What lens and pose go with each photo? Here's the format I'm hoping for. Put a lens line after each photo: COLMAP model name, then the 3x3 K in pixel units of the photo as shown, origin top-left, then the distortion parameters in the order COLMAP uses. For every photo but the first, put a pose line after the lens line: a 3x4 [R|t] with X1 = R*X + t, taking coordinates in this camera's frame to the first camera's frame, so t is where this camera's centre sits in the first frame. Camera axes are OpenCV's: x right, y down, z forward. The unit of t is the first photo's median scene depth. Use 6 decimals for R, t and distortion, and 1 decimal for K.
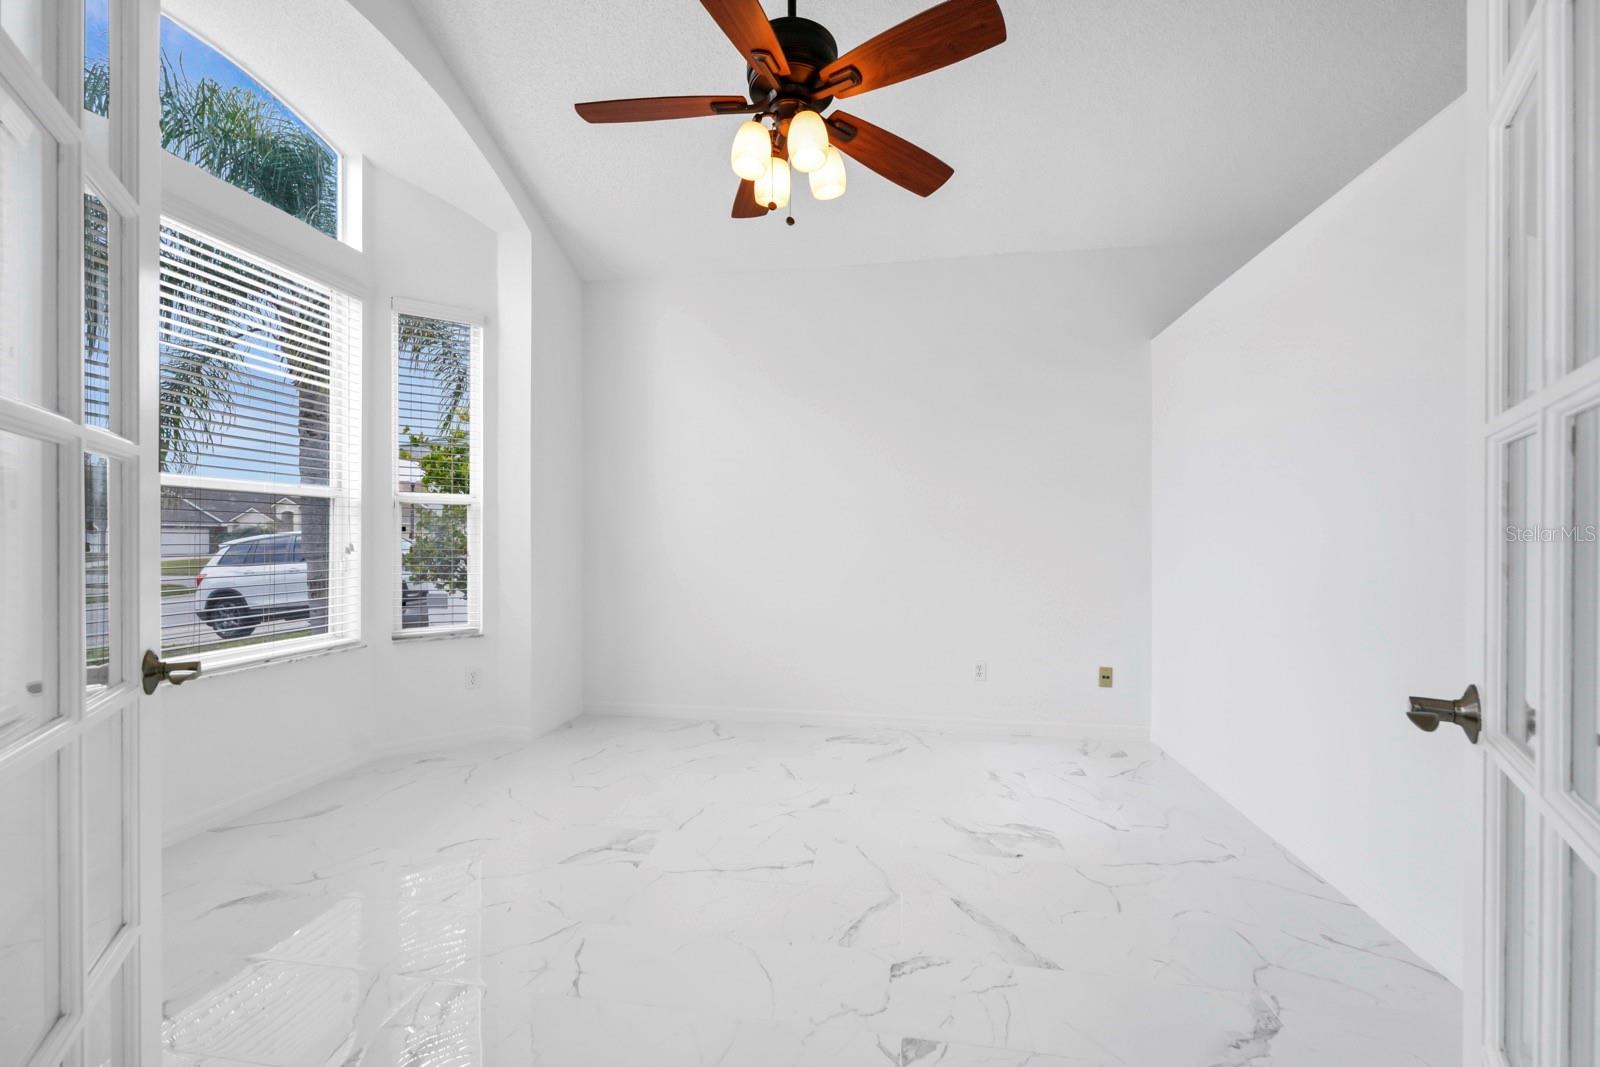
lens RADIAL K [[653.0, 0, 800.0], [0, 653.0, 533.5], [0, 0, 1]] dist [-0.001315, -0.000220]
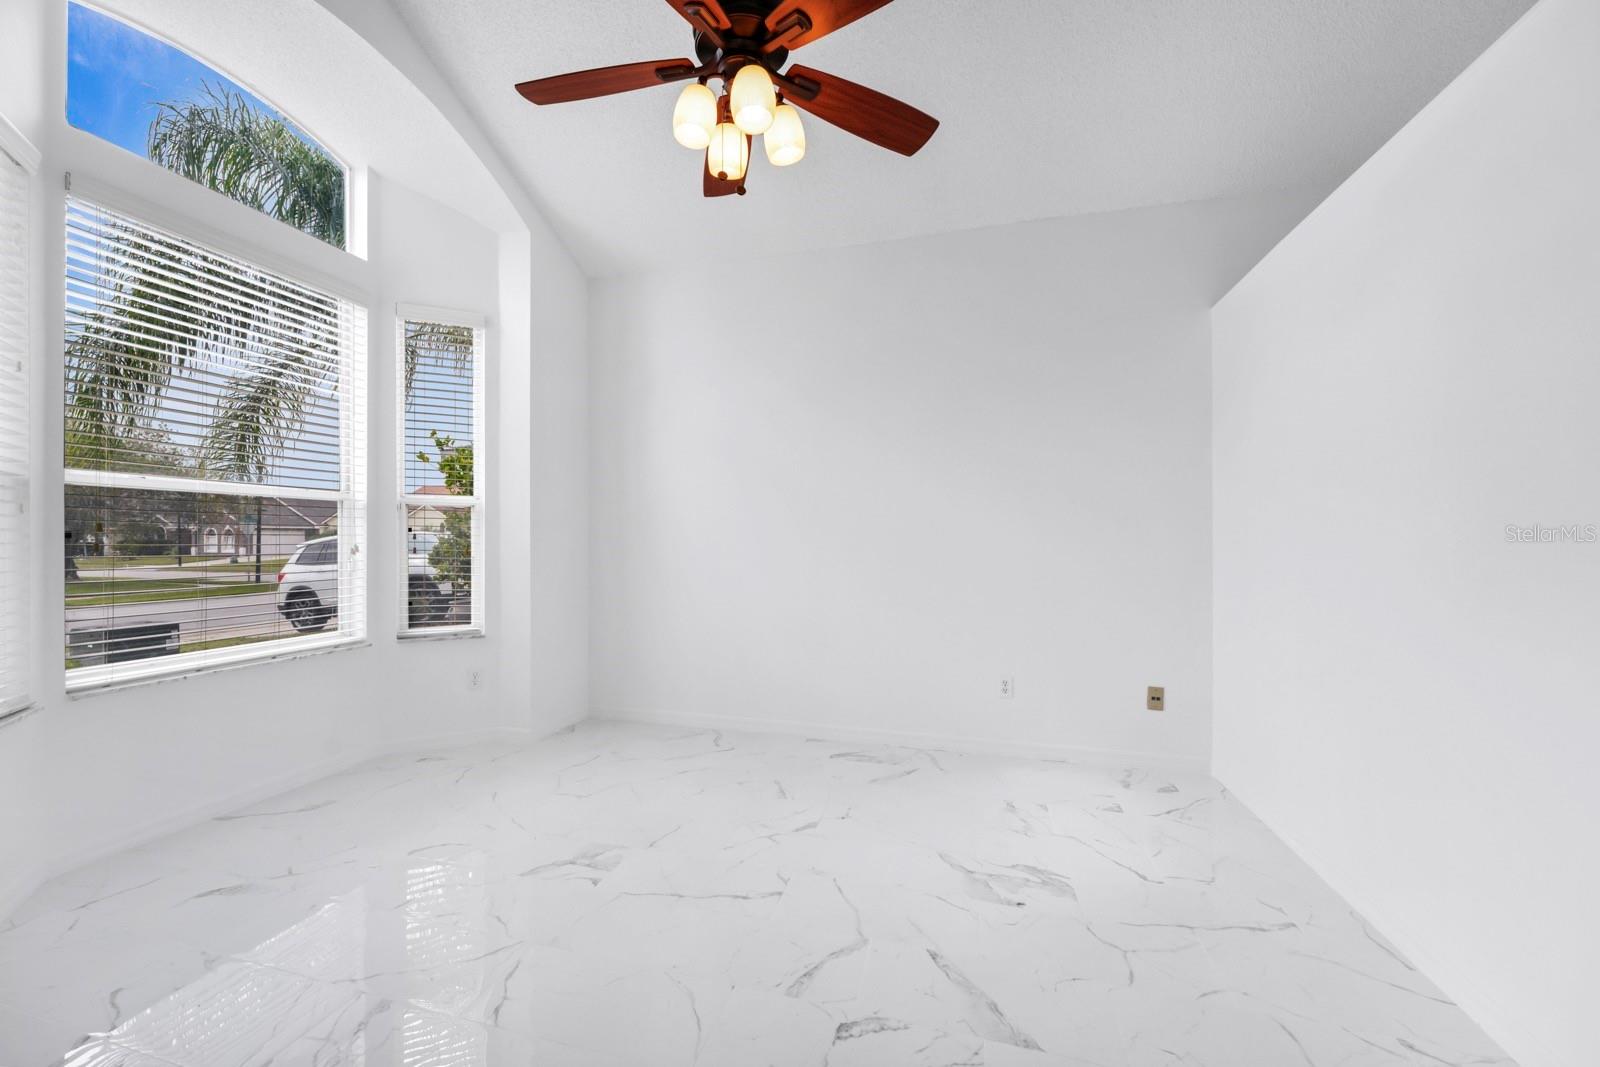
lens RADIAL K [[653.0, 0, 800.0], [0, 653.0, 533.5], [0, 0, 1]] dist [-0.001315, -0.000220]
pose [[0.989365, -0.002482, -0.145436, 0.162122], [0.002194, 0.999995, -0.002142, 0.001835], [0.145440, 0.001800, 0.989365, 0.091324]]
